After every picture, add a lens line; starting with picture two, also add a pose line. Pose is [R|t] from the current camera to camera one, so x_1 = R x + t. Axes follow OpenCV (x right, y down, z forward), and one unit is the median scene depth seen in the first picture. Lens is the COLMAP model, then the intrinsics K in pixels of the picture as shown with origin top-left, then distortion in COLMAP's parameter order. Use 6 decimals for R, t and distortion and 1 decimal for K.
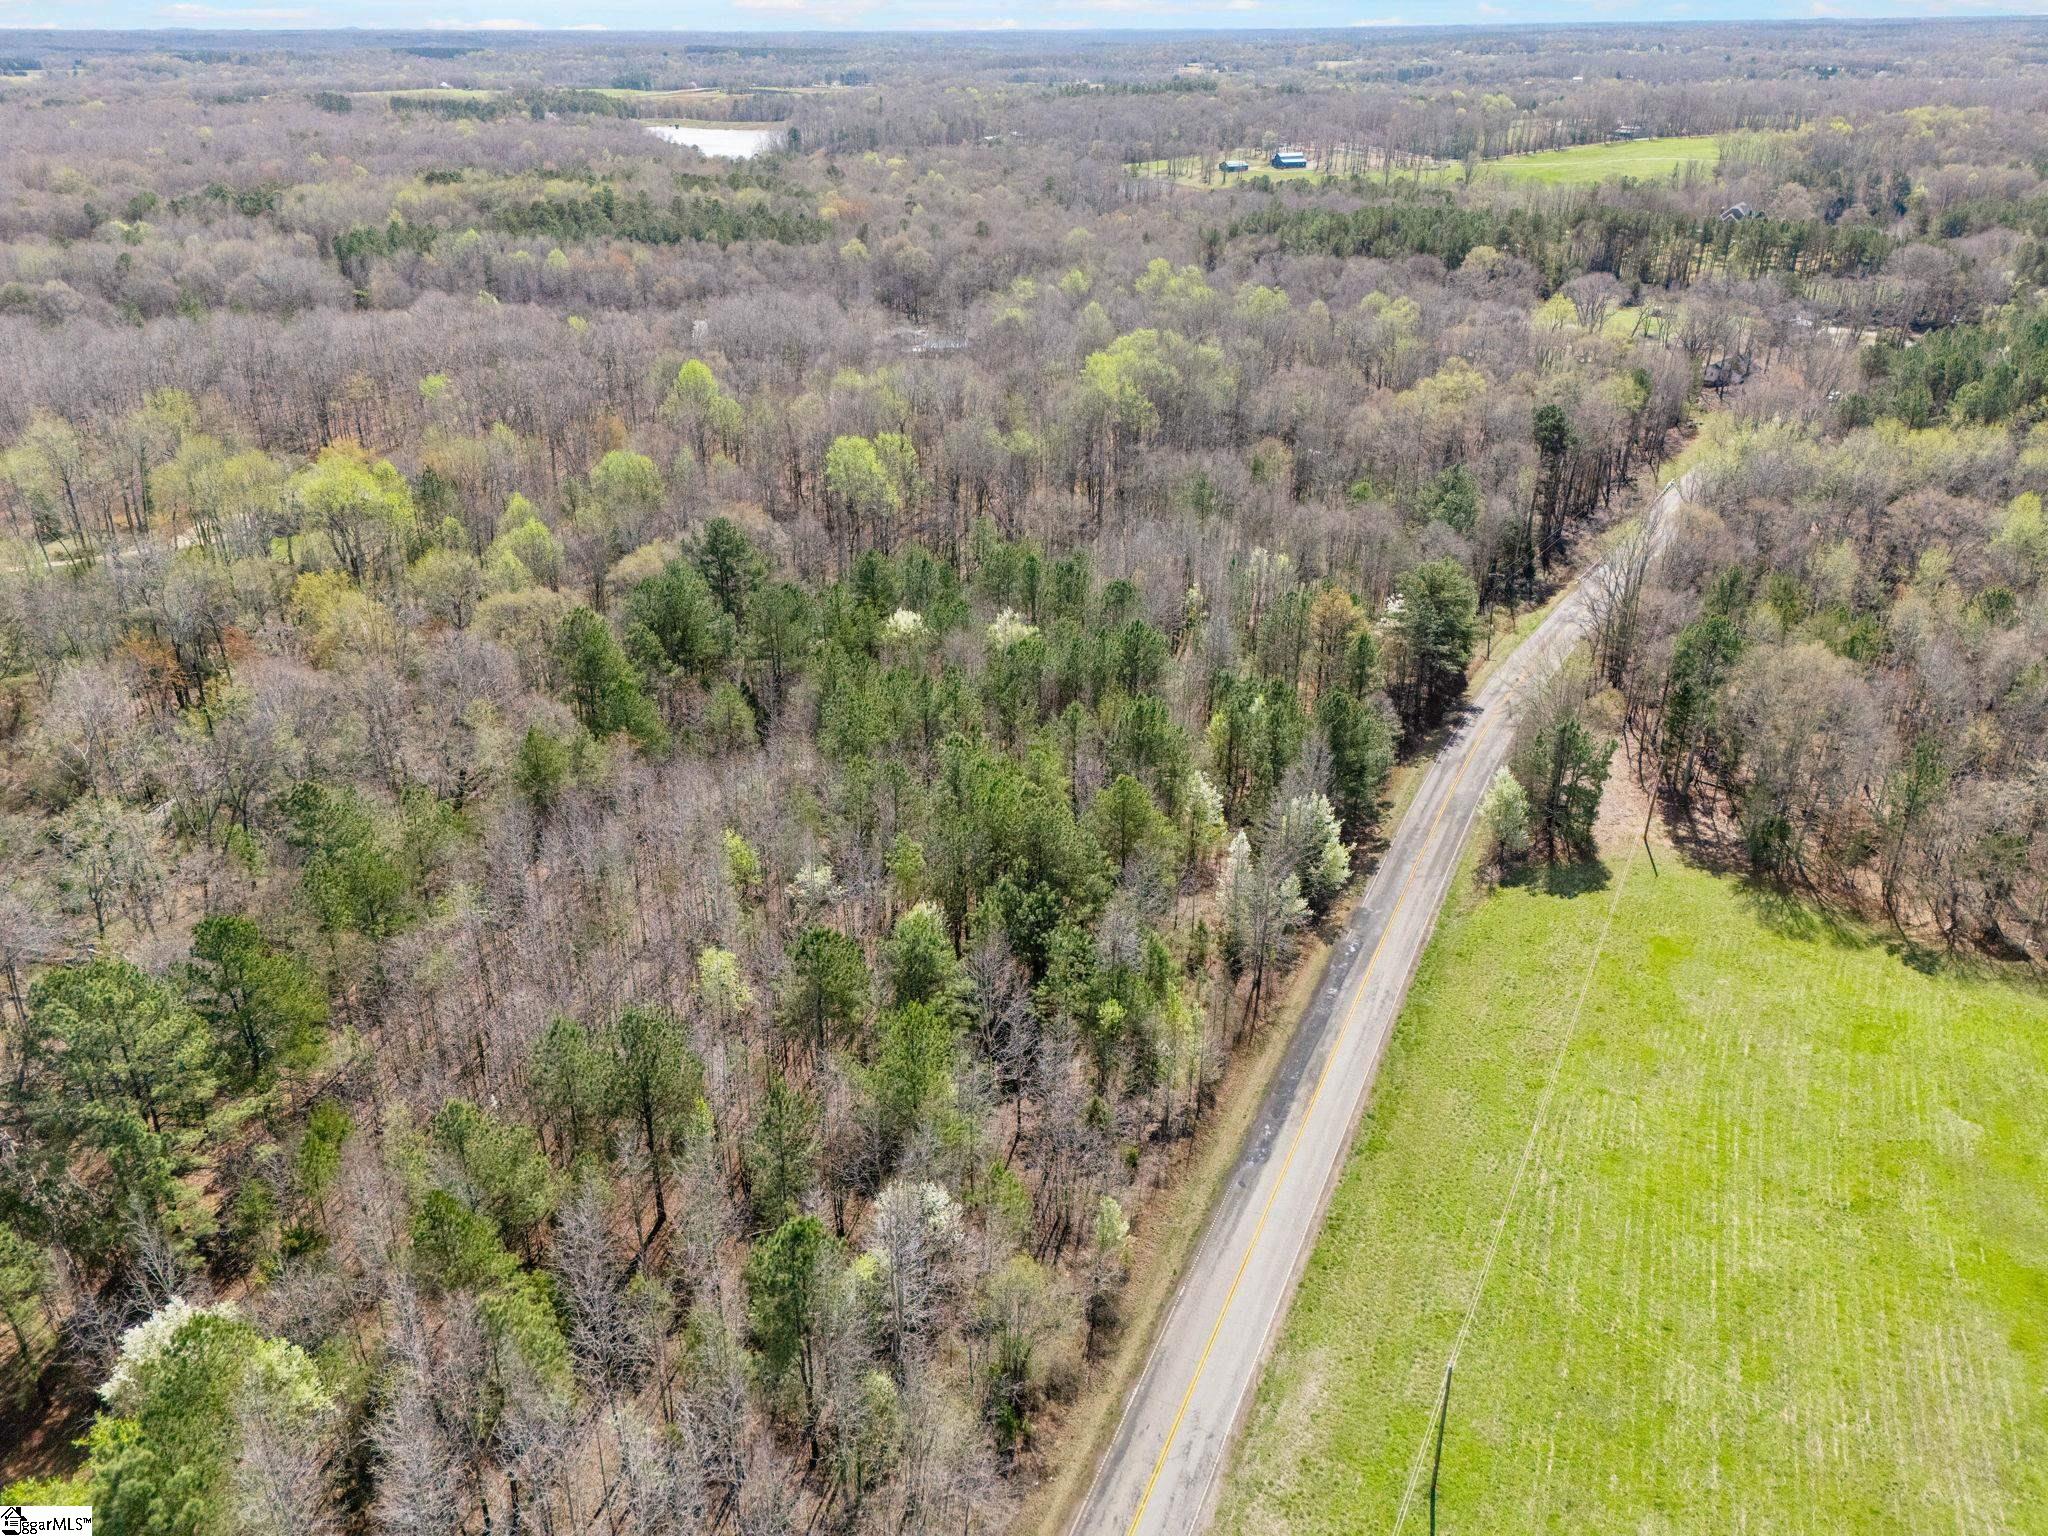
lens RADIAL K [[1528.7, 0, 1021.1], [0, 1528.7, 768.7], [0, 0, 1]] dist [0.075795, -0.064929]
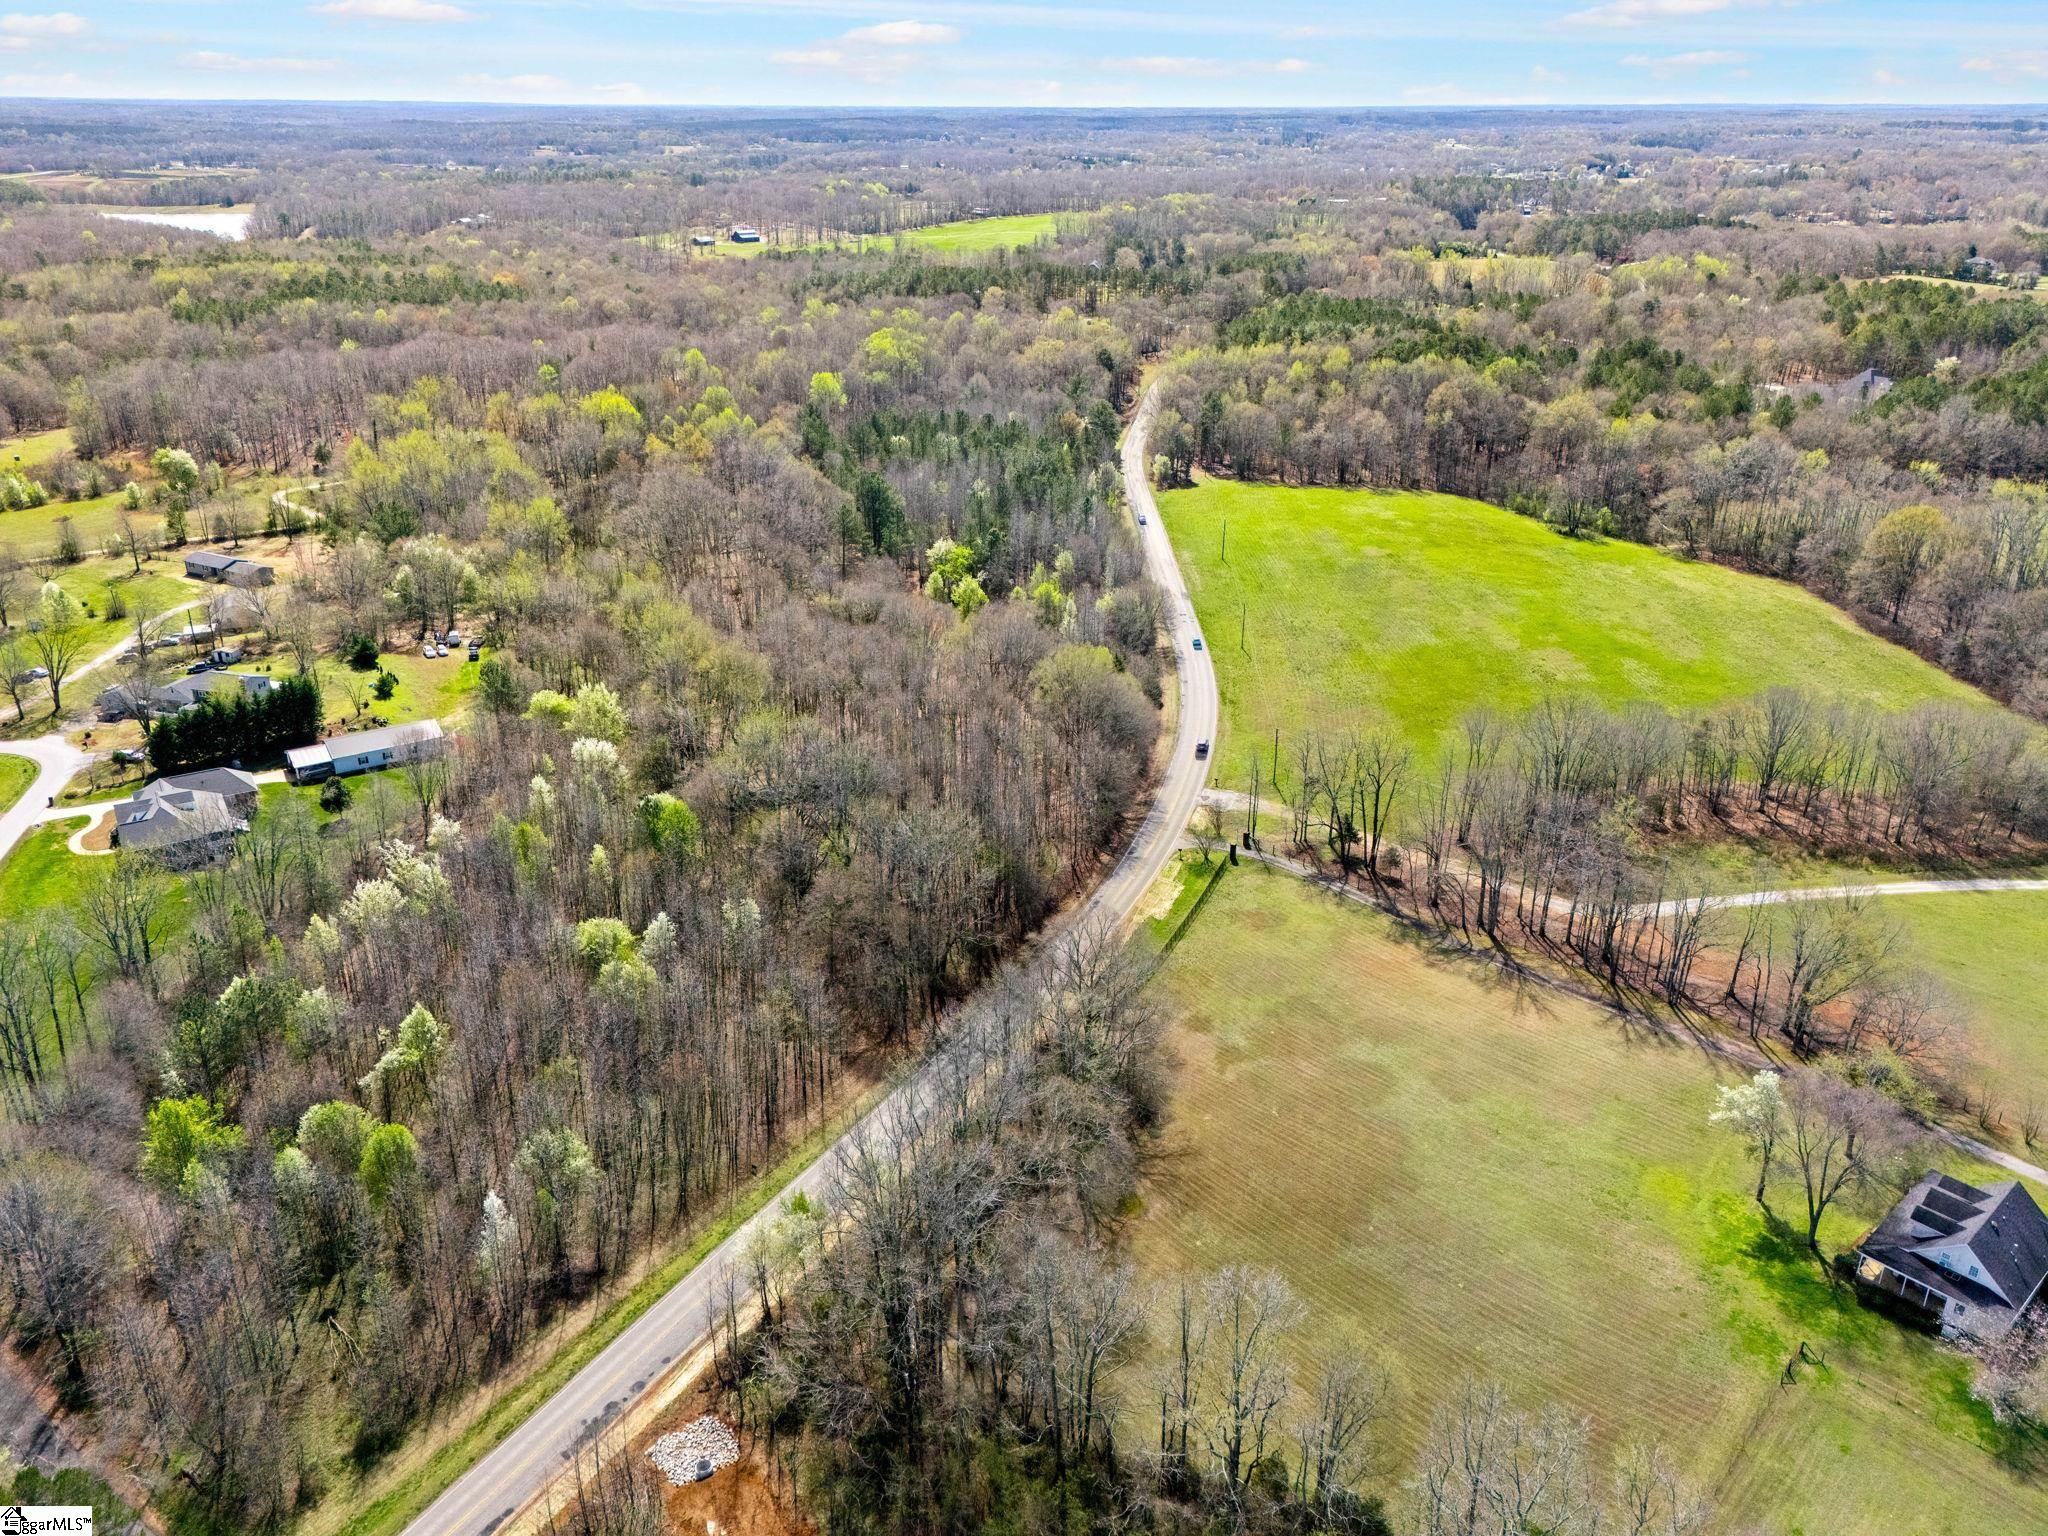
lens RADIAL K [[1528.7, 0, 1021.1], [0, 1528.7, 768.7], [0, 0, 1]] dist [0.075795, -0.064929]
pose [[0.914035, -0.153259, 0.375568, -0.334889], [0.168421, 0.985685, -0.007660, 0.173267], [-0.369018, 0.070255, 0.926763, -0.462562]]
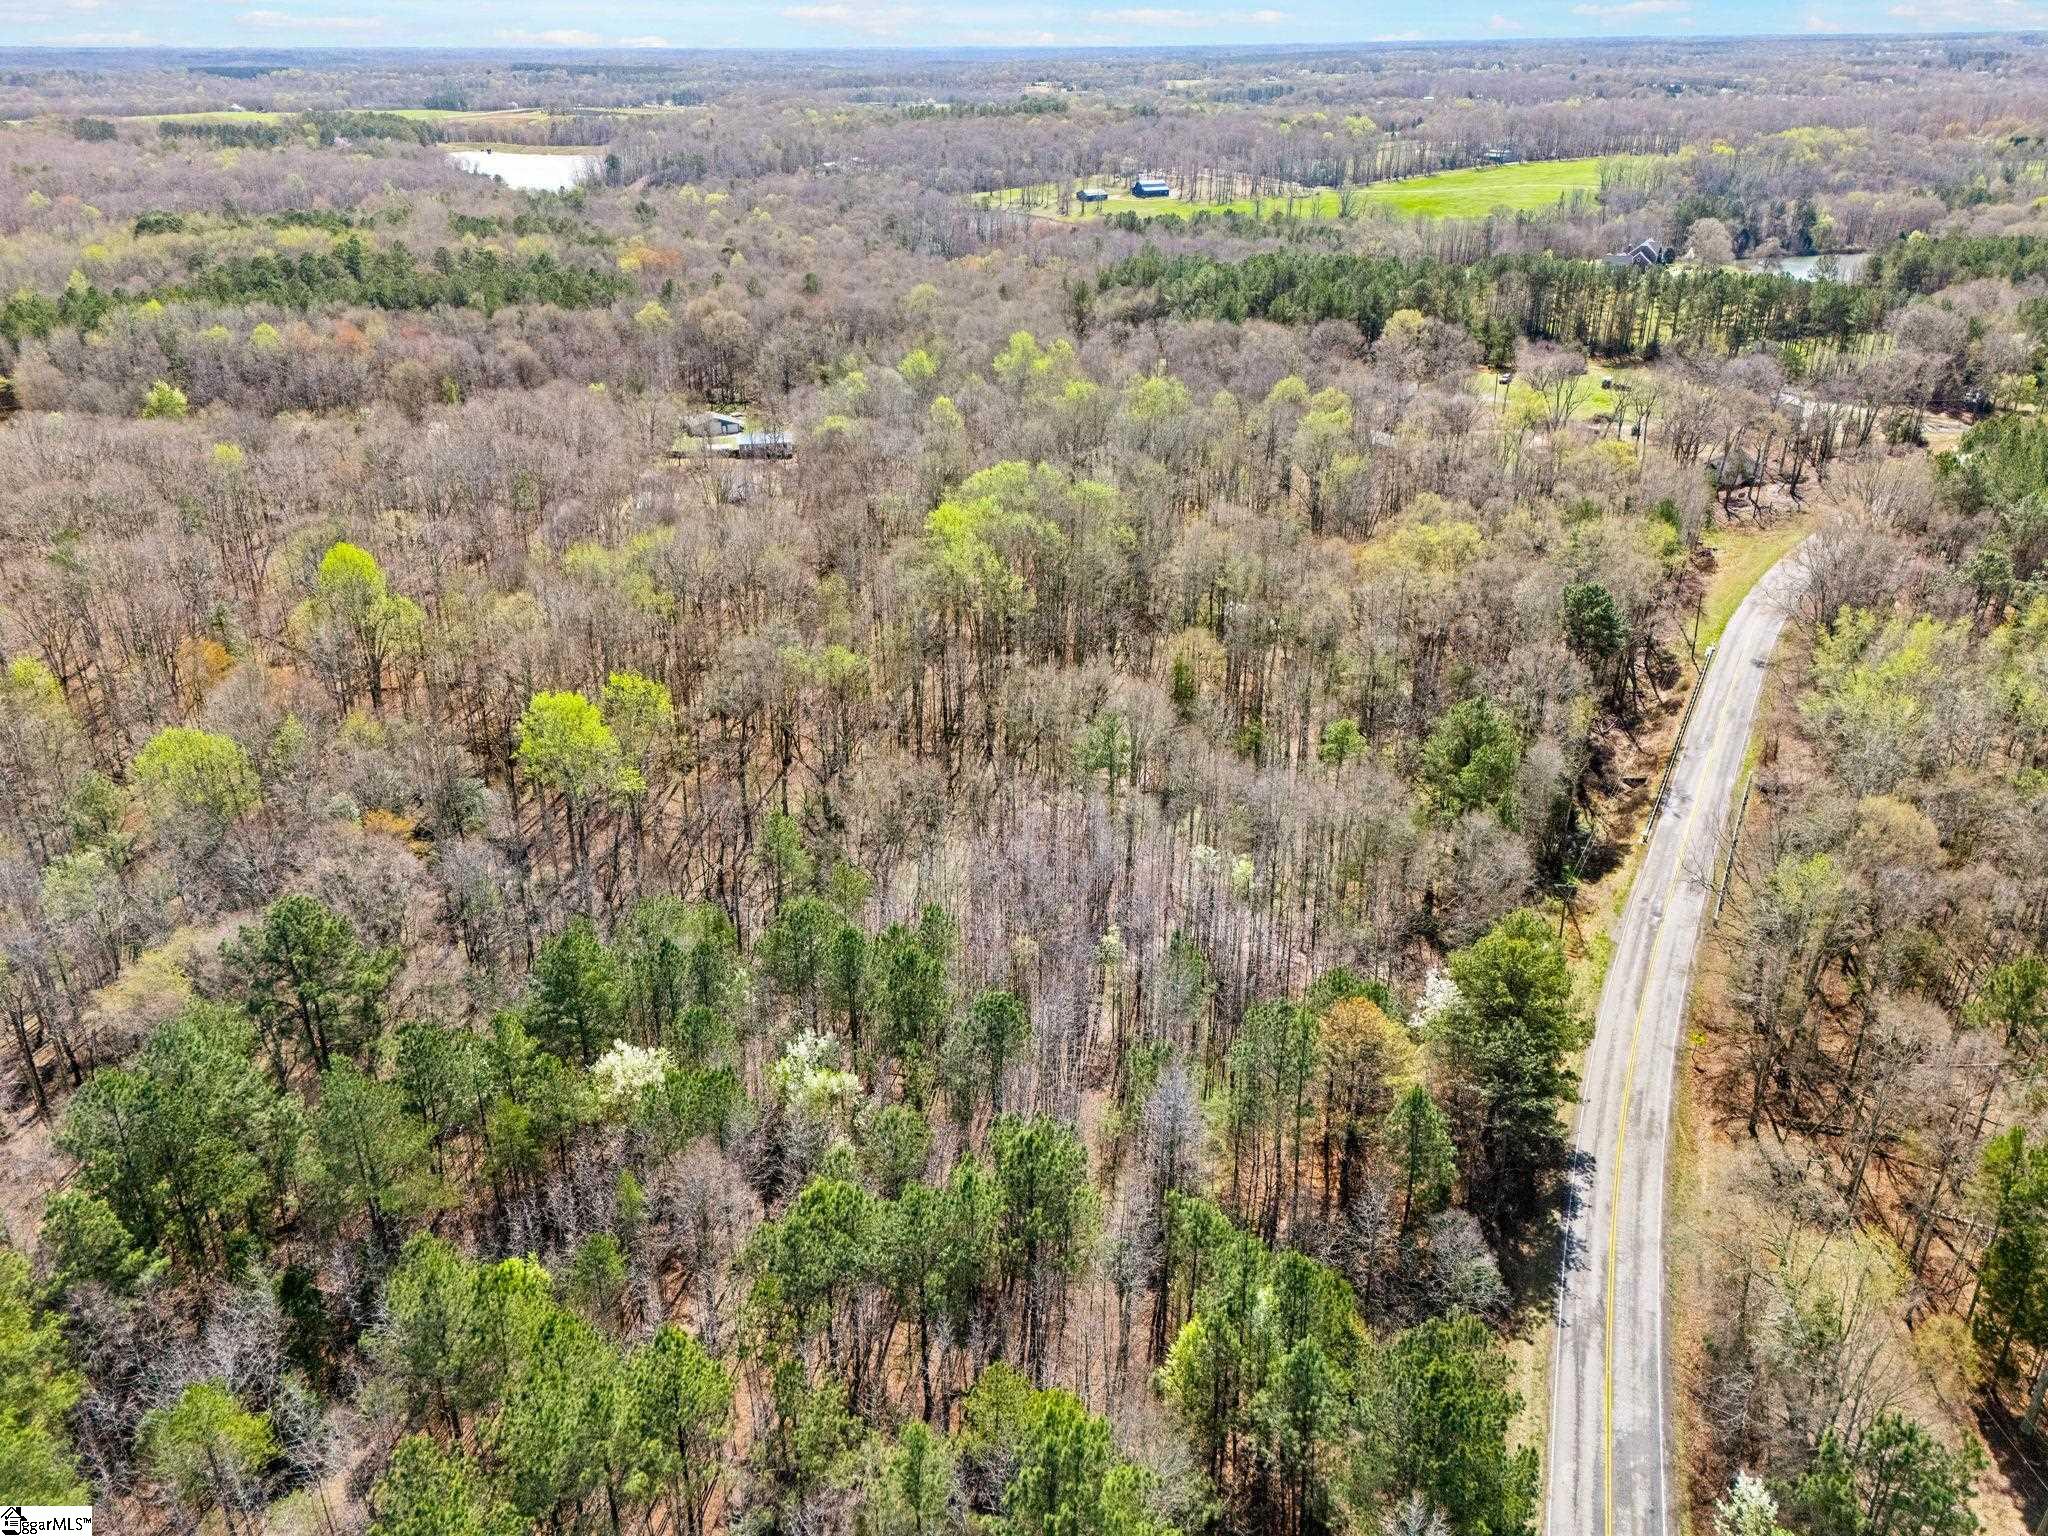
lens RADIAL K [[1538.5, 0, 1021.6], [0, 1538.5, 767.0], [0, 0, 1]] dist [0.080312, -0.068175]
pose [[0.995910, -0.039480, 0.081275, 0.011830], [0.040500, 0.999120, -0.010942, -0.078069], [-0.080771, 0.014189, 0.996632, 0.158283]]
